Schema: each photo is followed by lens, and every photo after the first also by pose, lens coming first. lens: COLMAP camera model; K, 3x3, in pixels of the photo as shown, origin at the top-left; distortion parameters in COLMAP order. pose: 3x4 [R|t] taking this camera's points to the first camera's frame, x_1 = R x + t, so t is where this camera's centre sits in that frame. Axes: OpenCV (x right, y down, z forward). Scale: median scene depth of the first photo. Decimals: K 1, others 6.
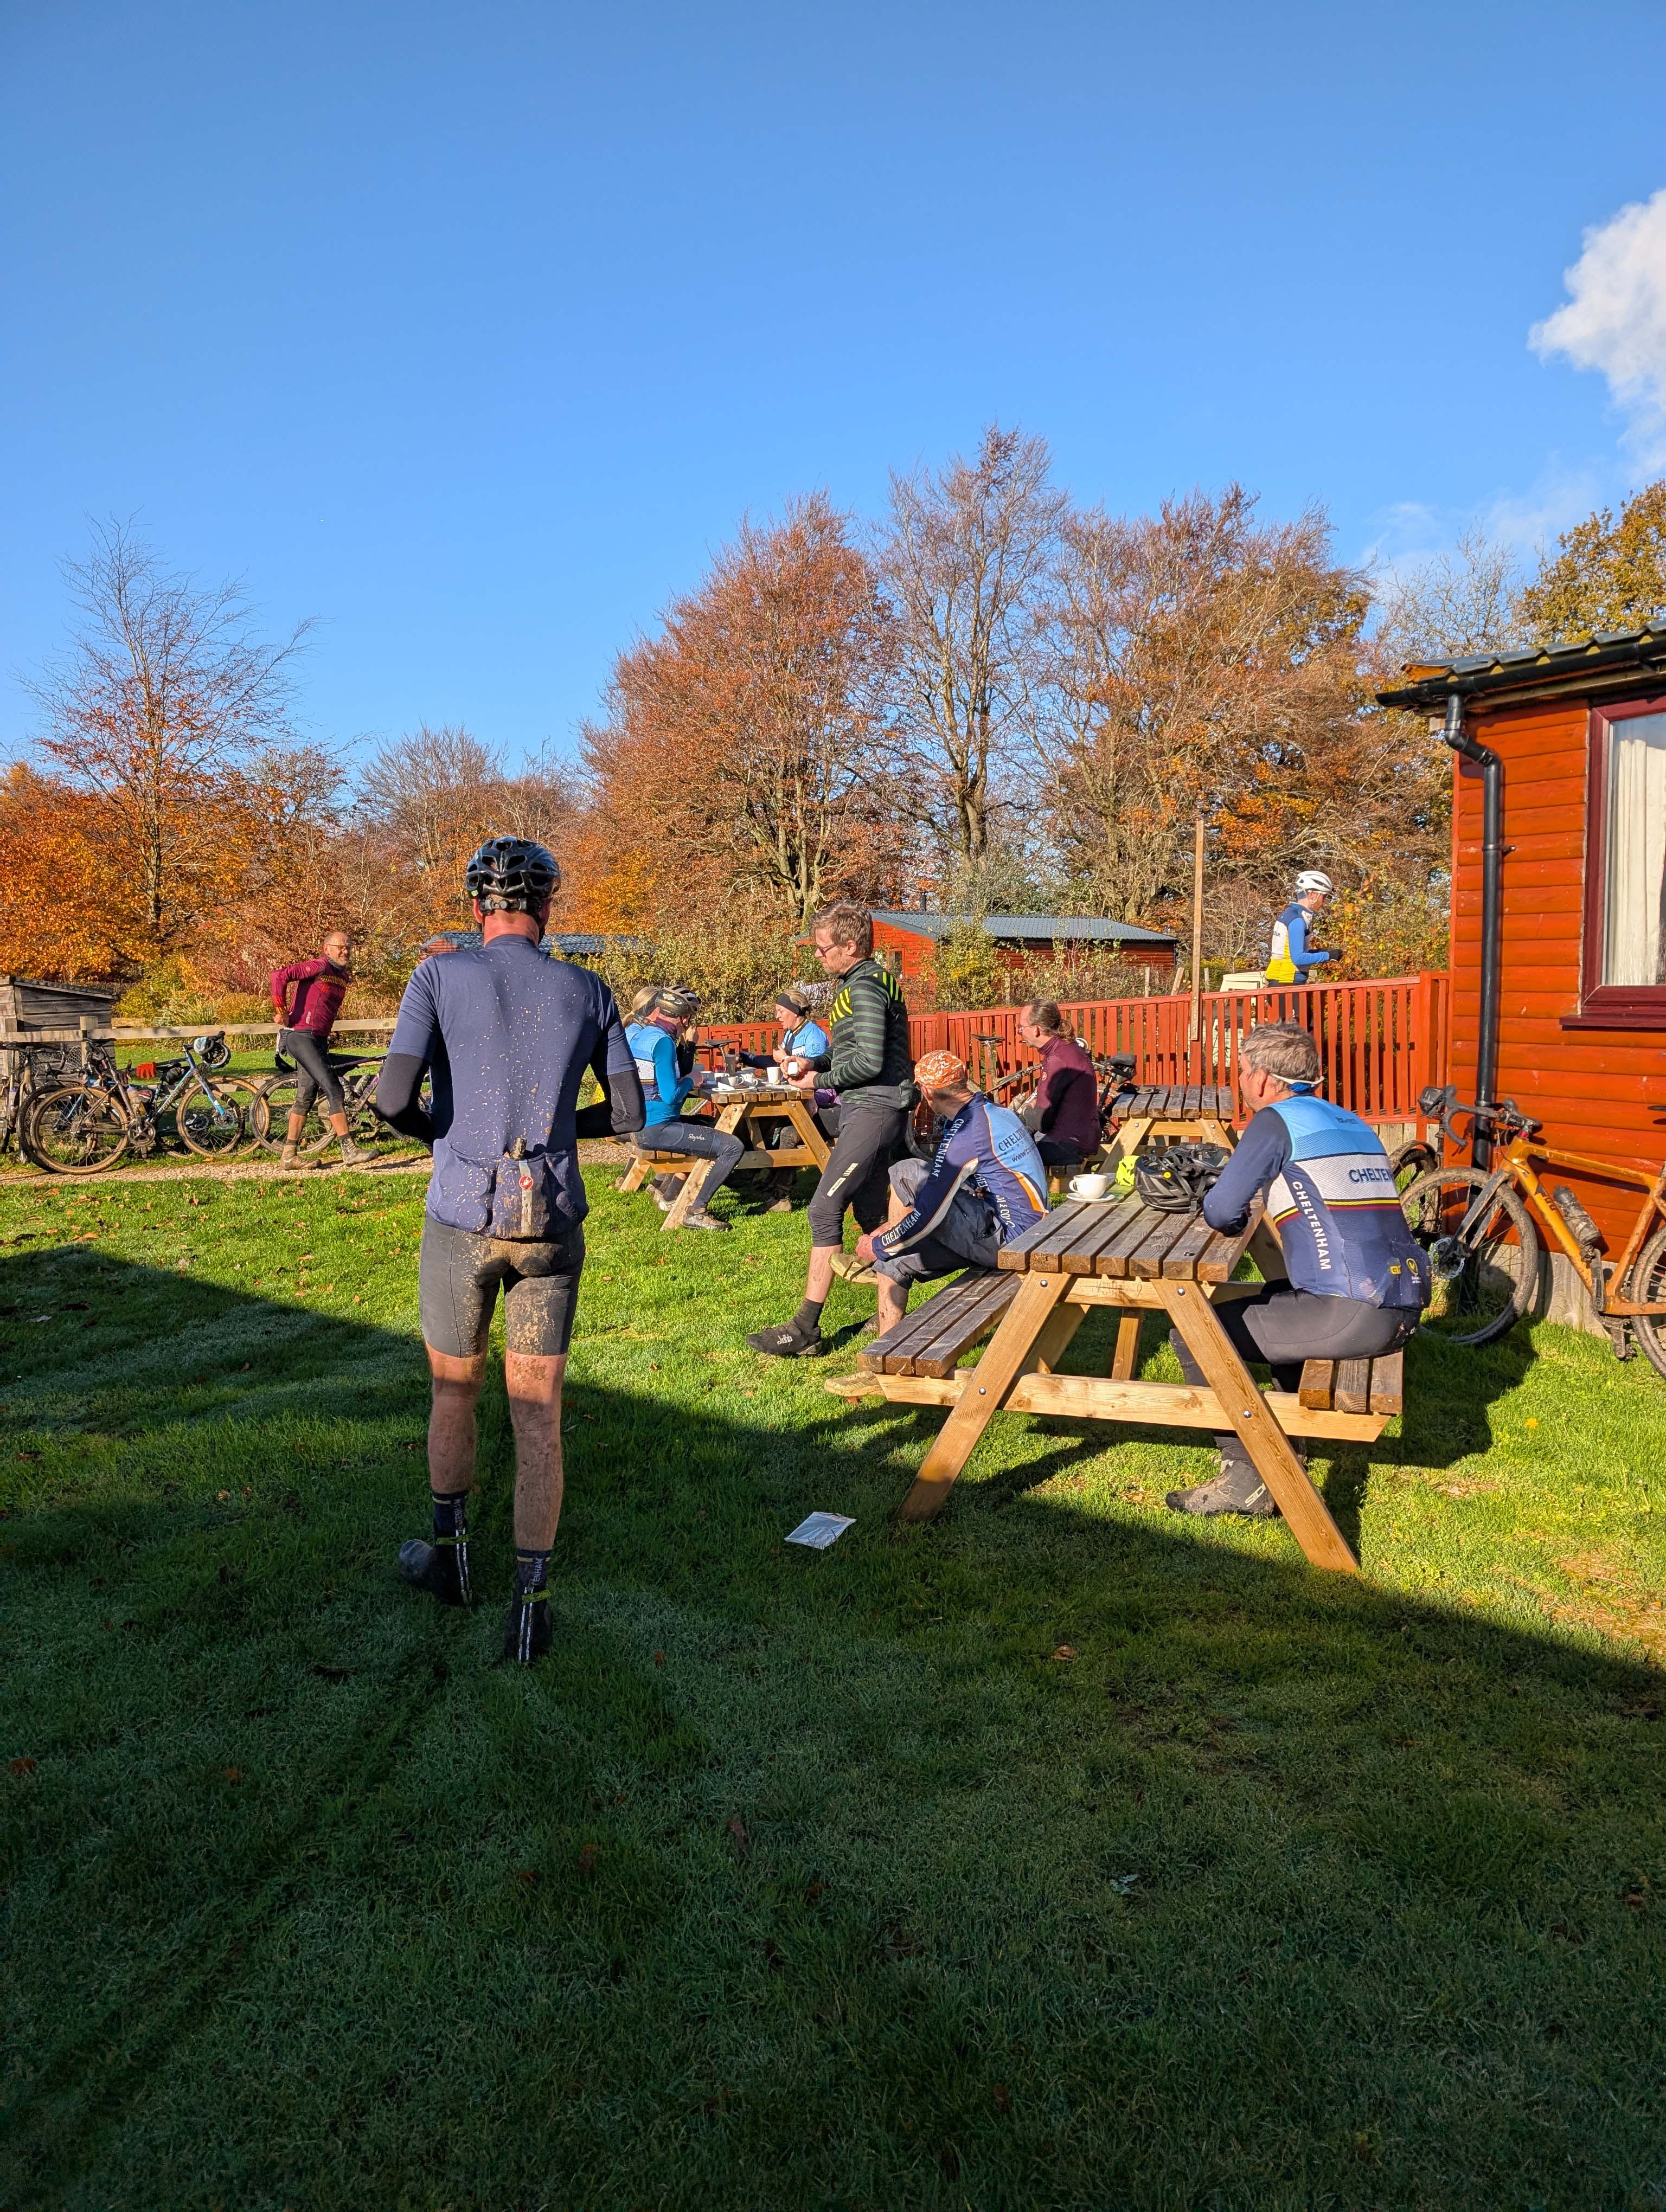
lens RADIAL K [[1585.3, 0, 835.7], [0, 1585.3, 1108.0], [0, 0, 1]] dist [0.036675, -0.003791]
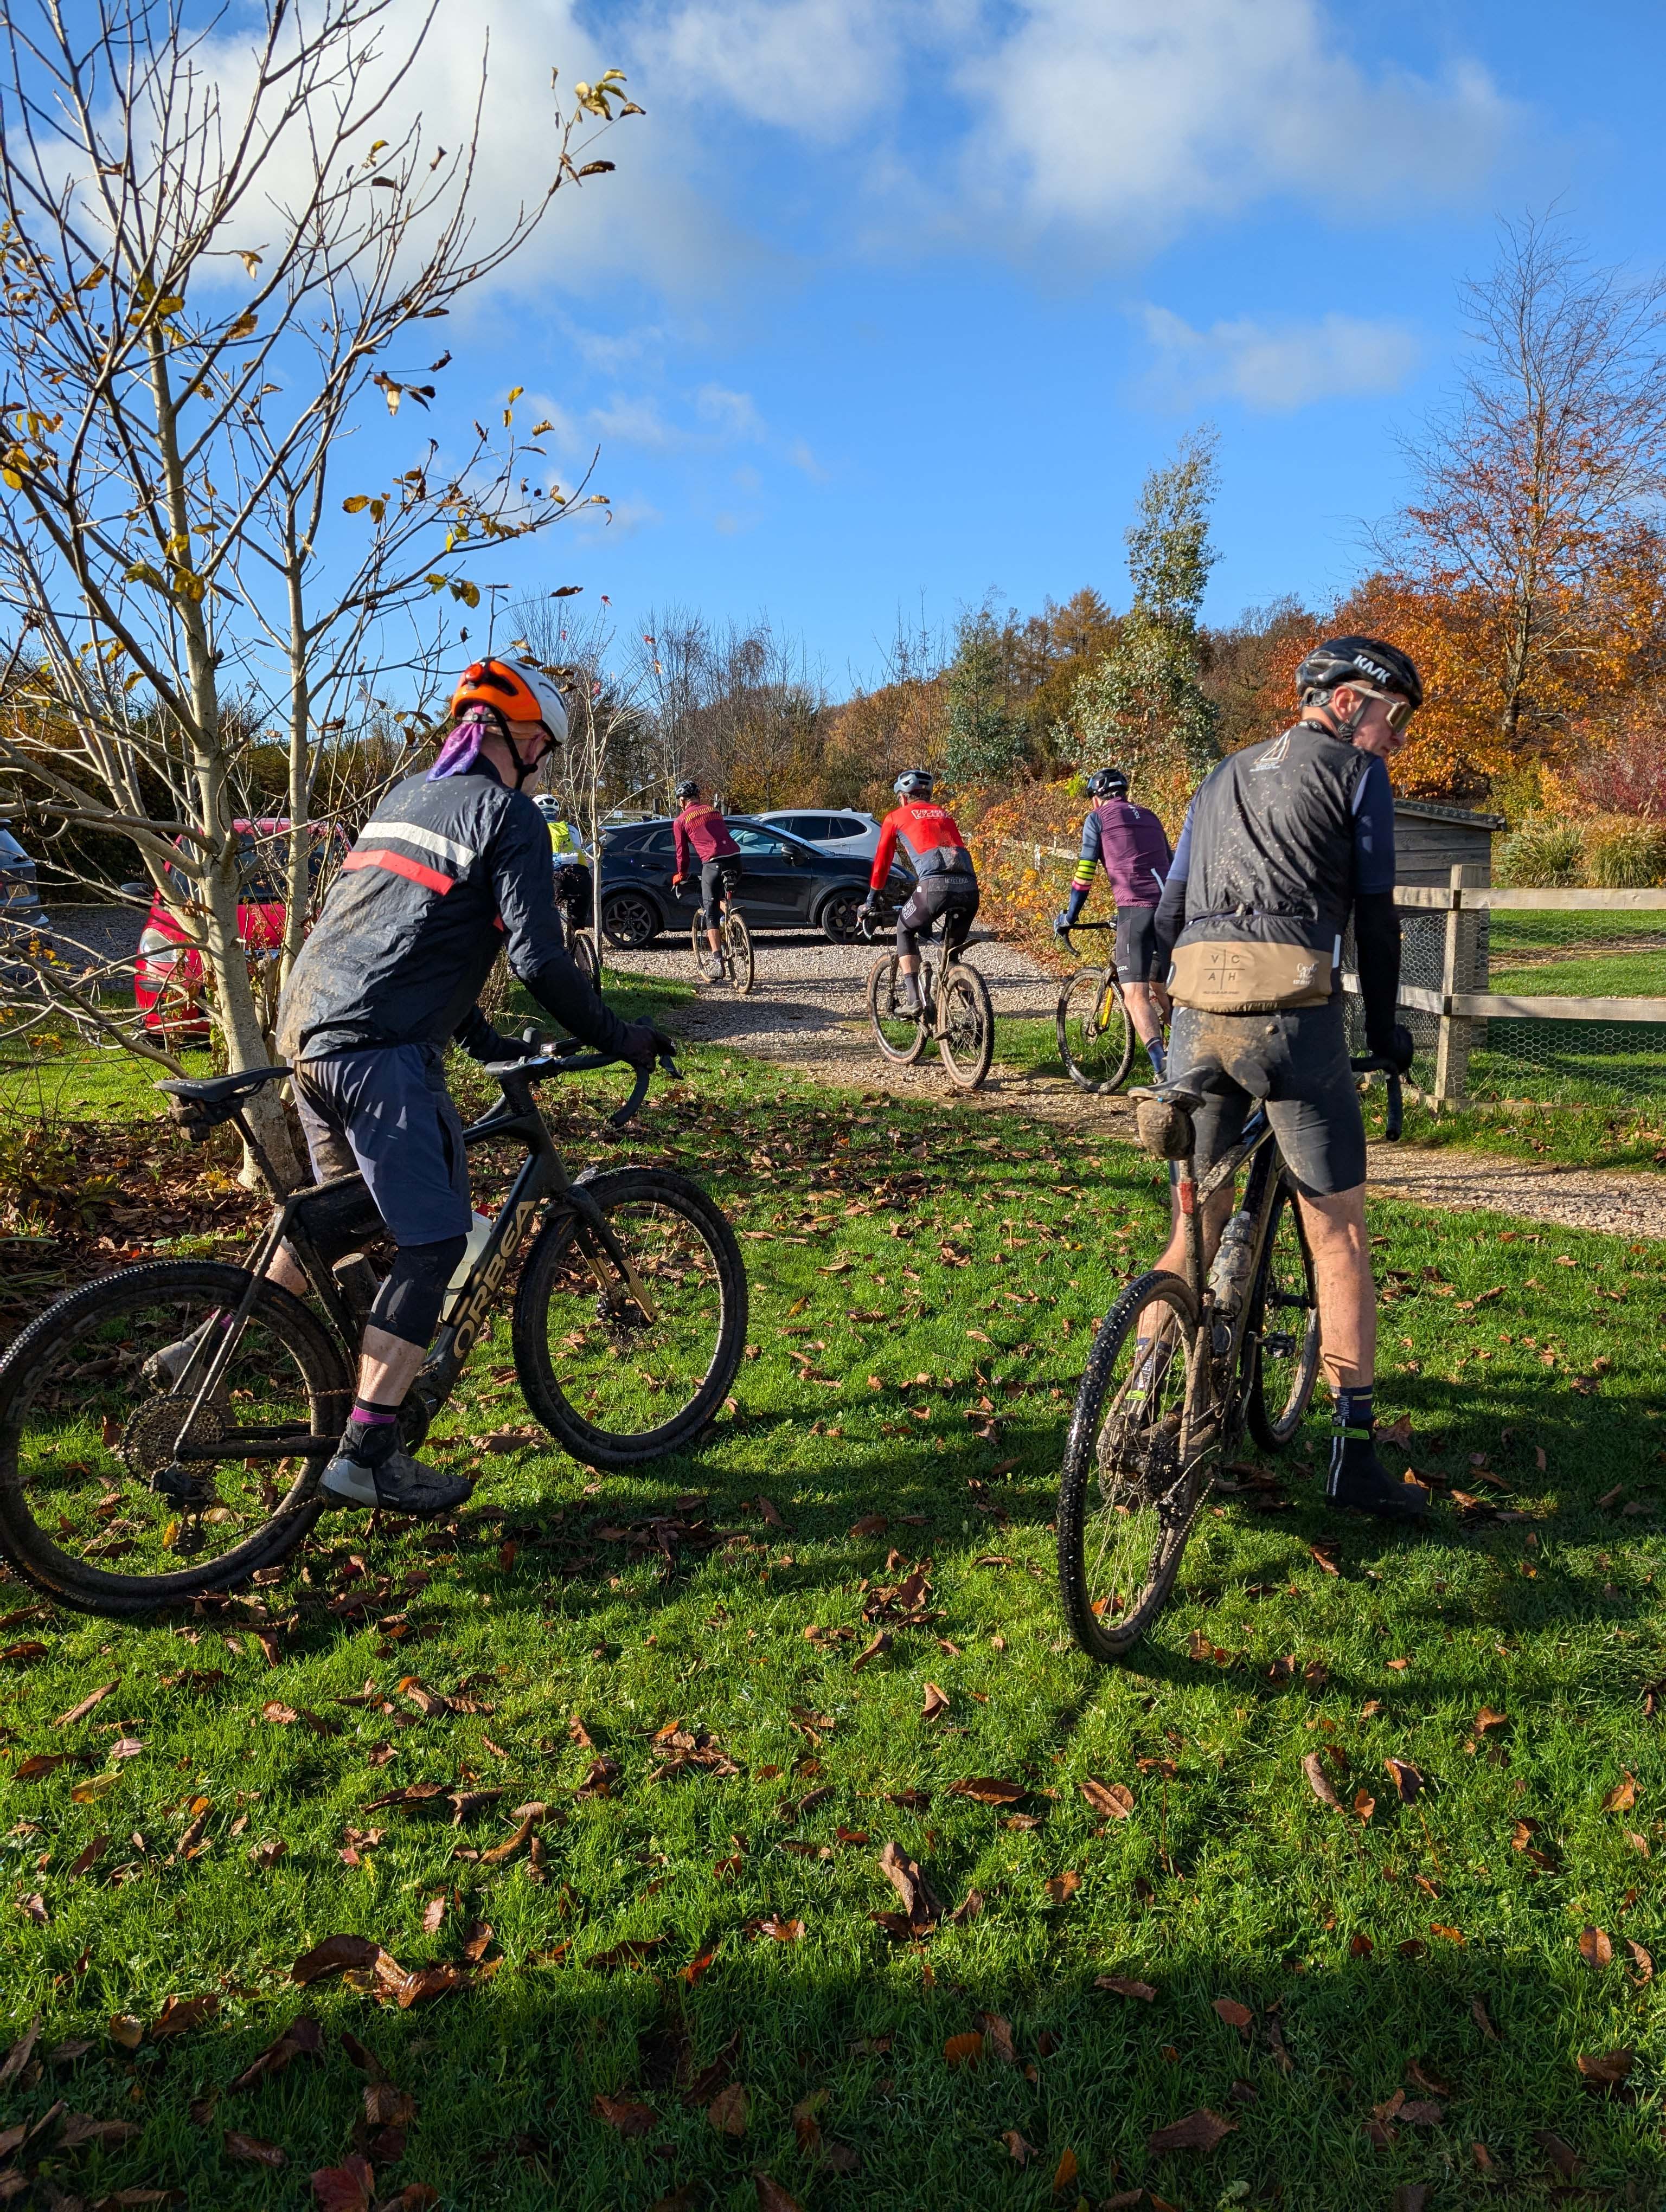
lens RADIAL K [[1585.3, 0, 832.4], [0, 1585.3, 1110.0], [0, 0, 1]] dist [0.036675, -0.003791]
pose [[0.712146, 0.136834, -0.688567, -0.080136], [-0.057600, 0.988902, 0.136946, -0.012860], [0.699665, -0.057864, 0.712124, 0.153503]]
